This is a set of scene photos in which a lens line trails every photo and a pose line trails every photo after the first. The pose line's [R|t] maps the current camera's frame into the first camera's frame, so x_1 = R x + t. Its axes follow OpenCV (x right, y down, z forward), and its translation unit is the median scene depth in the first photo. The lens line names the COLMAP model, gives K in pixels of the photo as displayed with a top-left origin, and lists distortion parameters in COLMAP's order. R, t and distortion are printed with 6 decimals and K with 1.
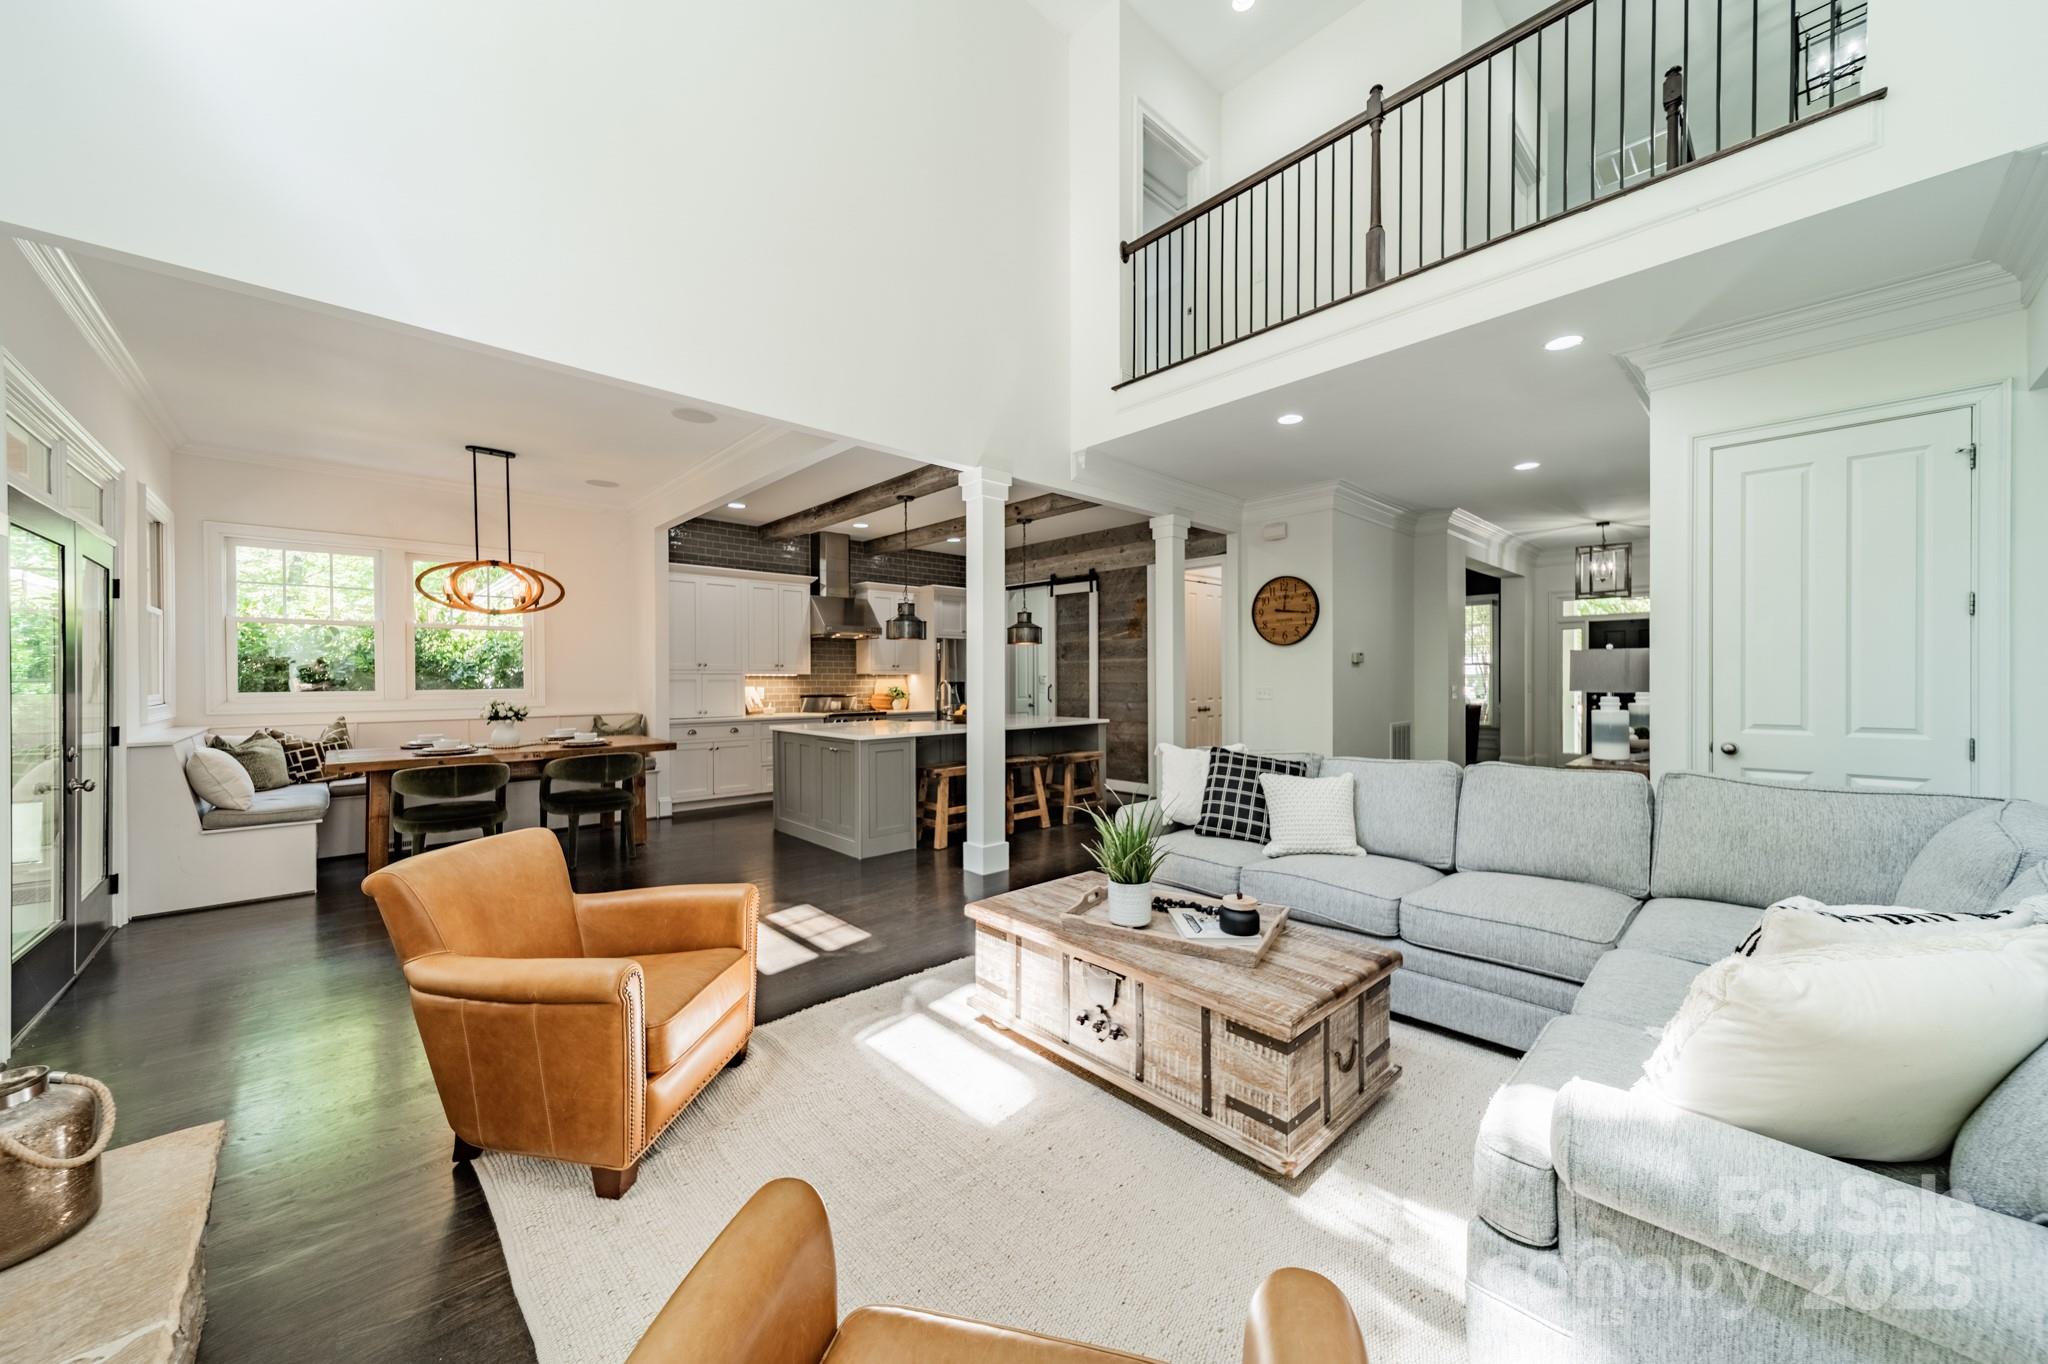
lens RADIAL K [[728.9, 0, 1020.0], [0, 728.9, 685.6], [0, 0, 1]] dist [0.007327, 0.000534]
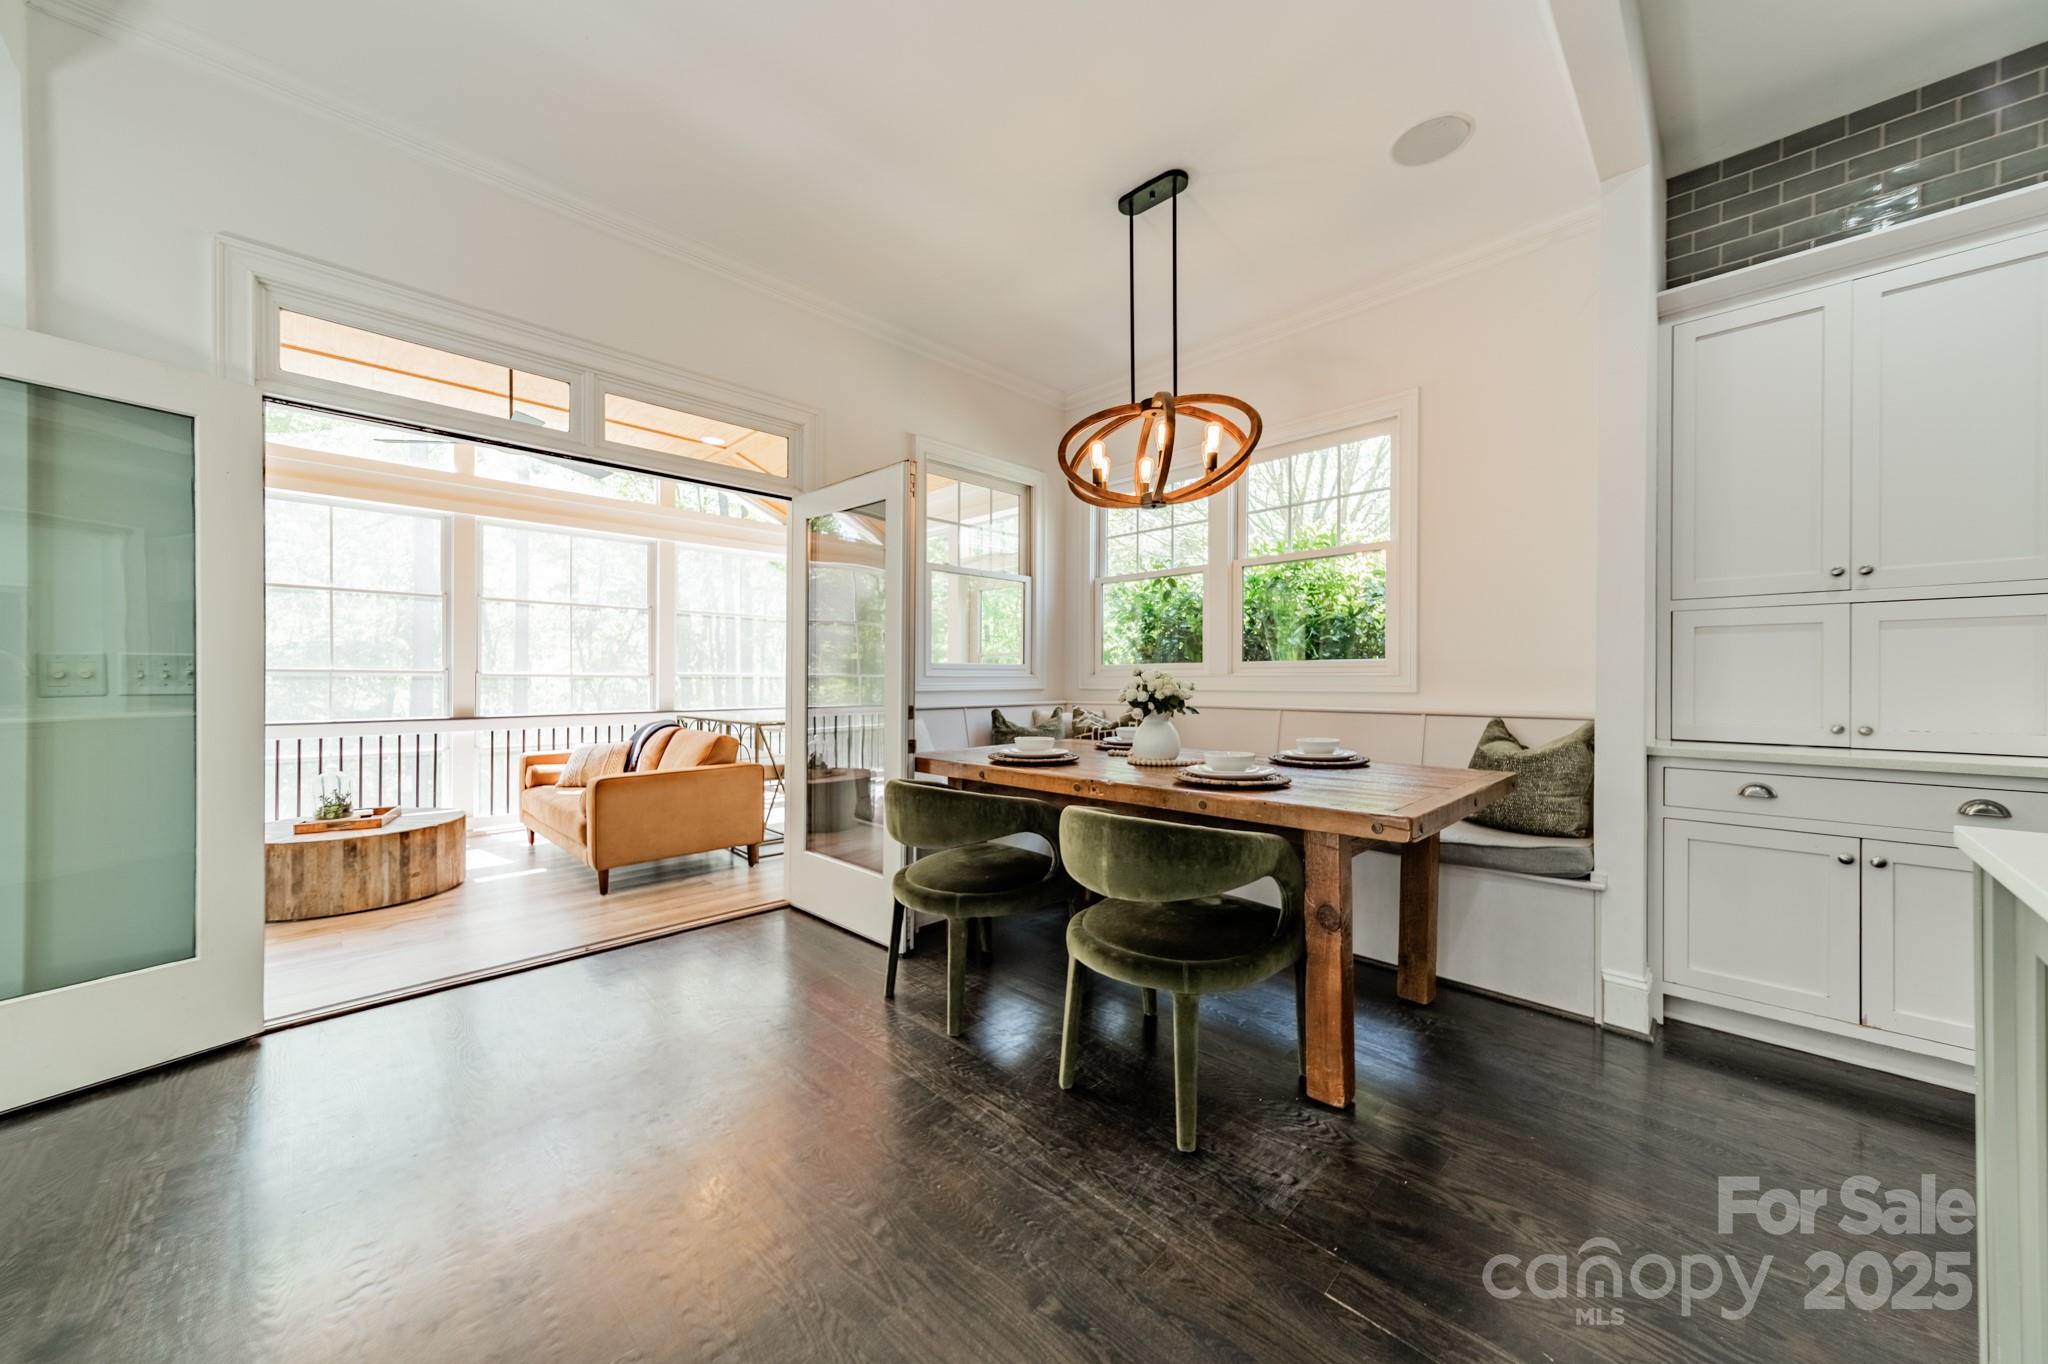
lens RADIAL K [[728.9, 0, 1026.5], [0, 728.9, 681.8], [0, 0, 1]] dist [0.007327, 0.000534]
pose [[0.063189, 0.008883, -0.997962, -0.199907], [-0.006711, 0.999942, 0.008475, 0.022176], [0.997979, 0.006162, 0.063245, 0.842560]]
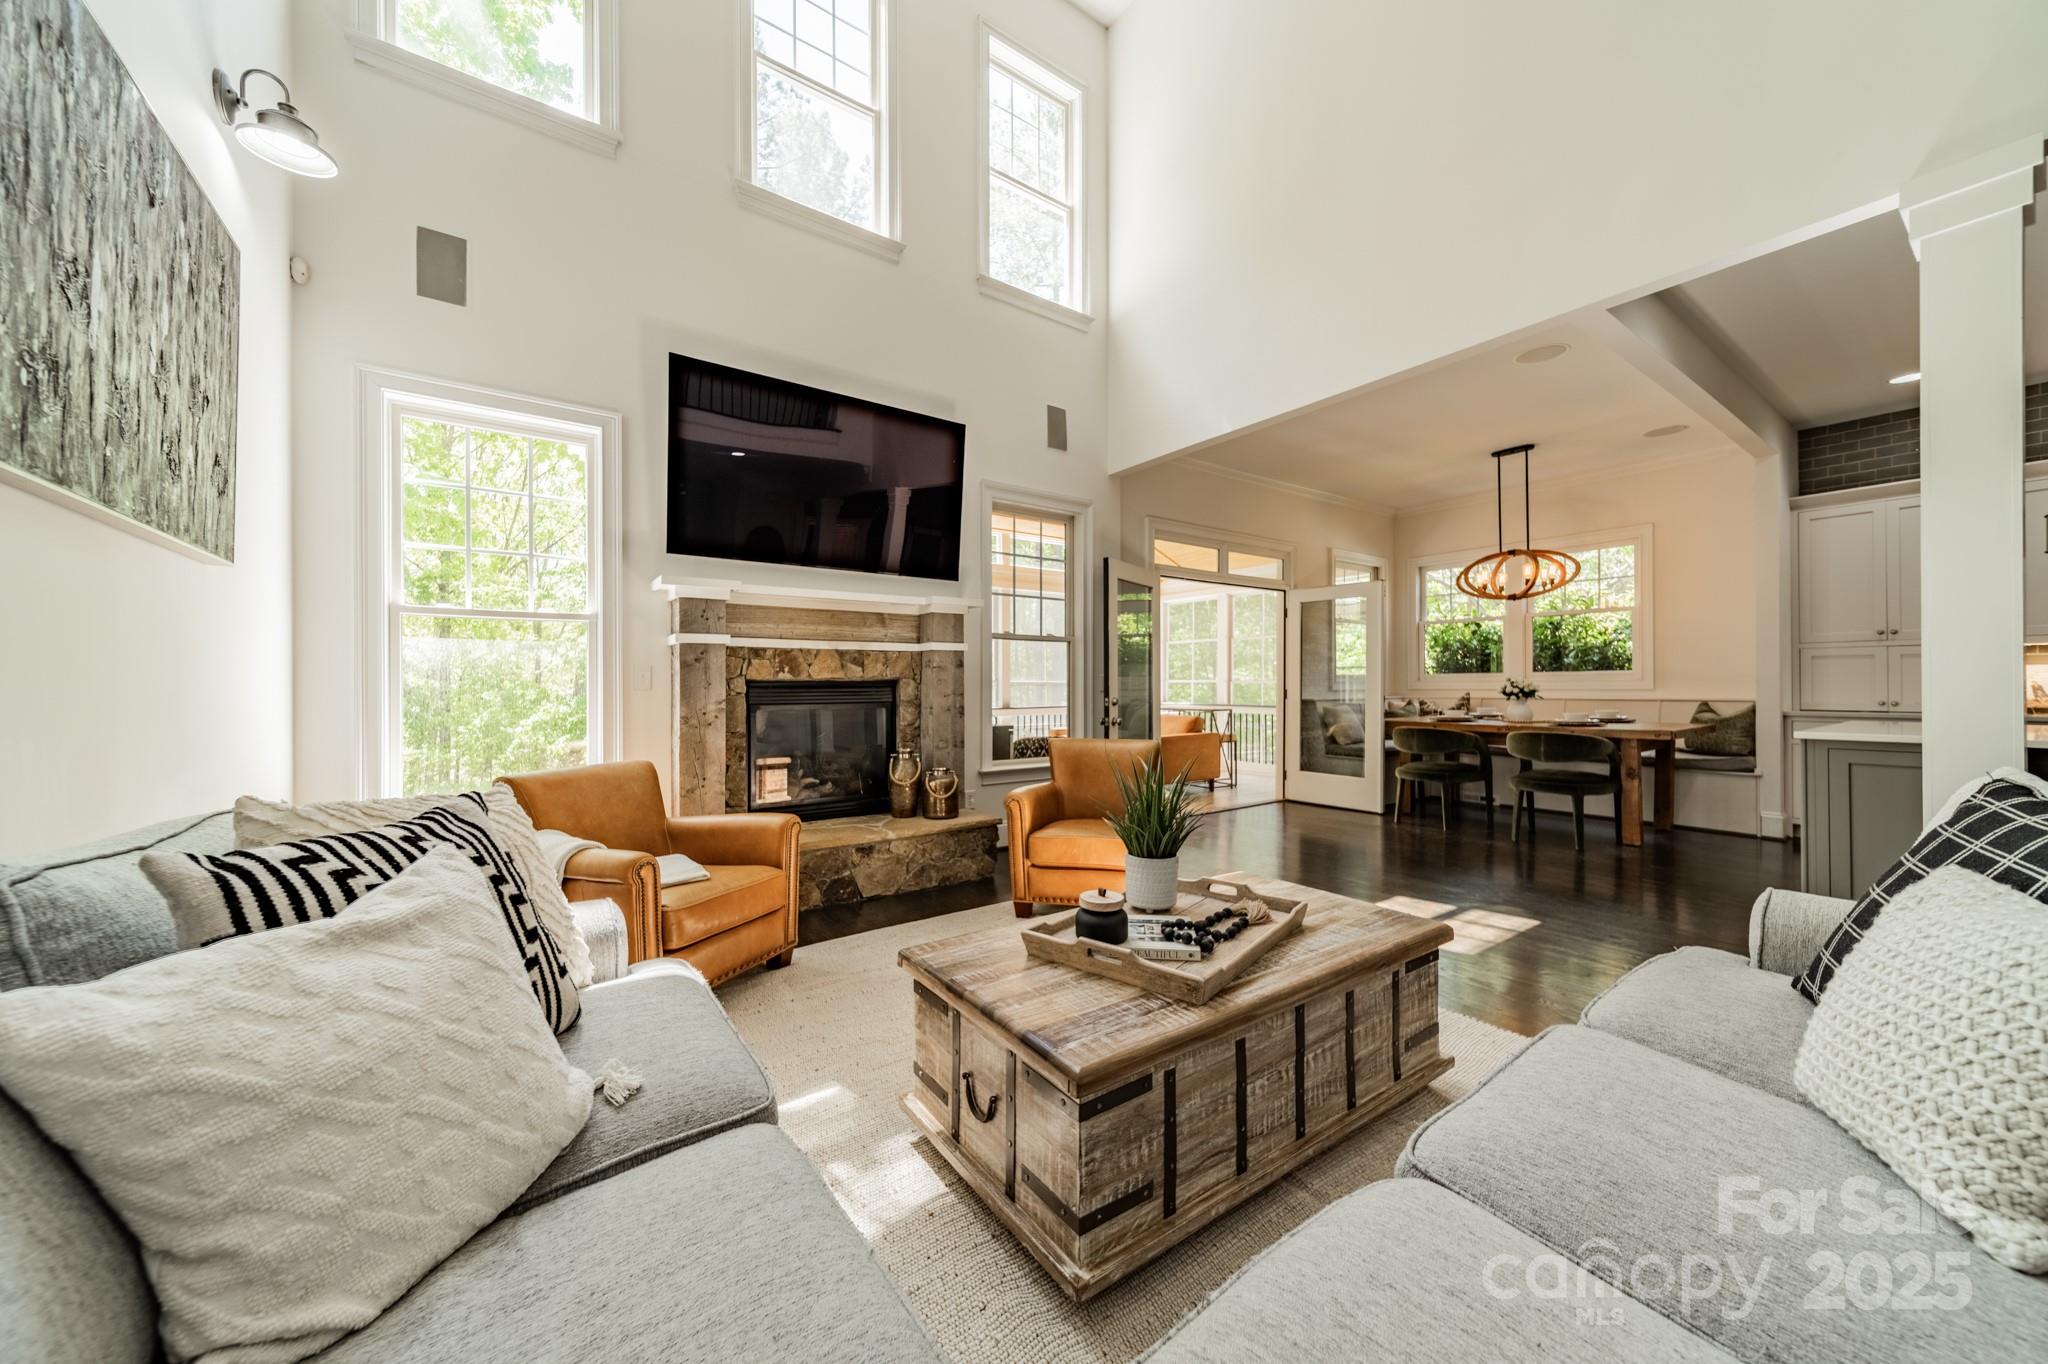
lens RADIAL K [[728.9, 0, 1030.4], [0, 728.9, 680.3], [0, 0, 1]] dist [0.007327, 0.000534]
pose [[-0.106175, 0.000127, -0.994347, 0.416603], [-0.000405, 1.000000, 0.000171, 0.020441], [0.994347, 0.000421, -0.106175, 0.386373]]
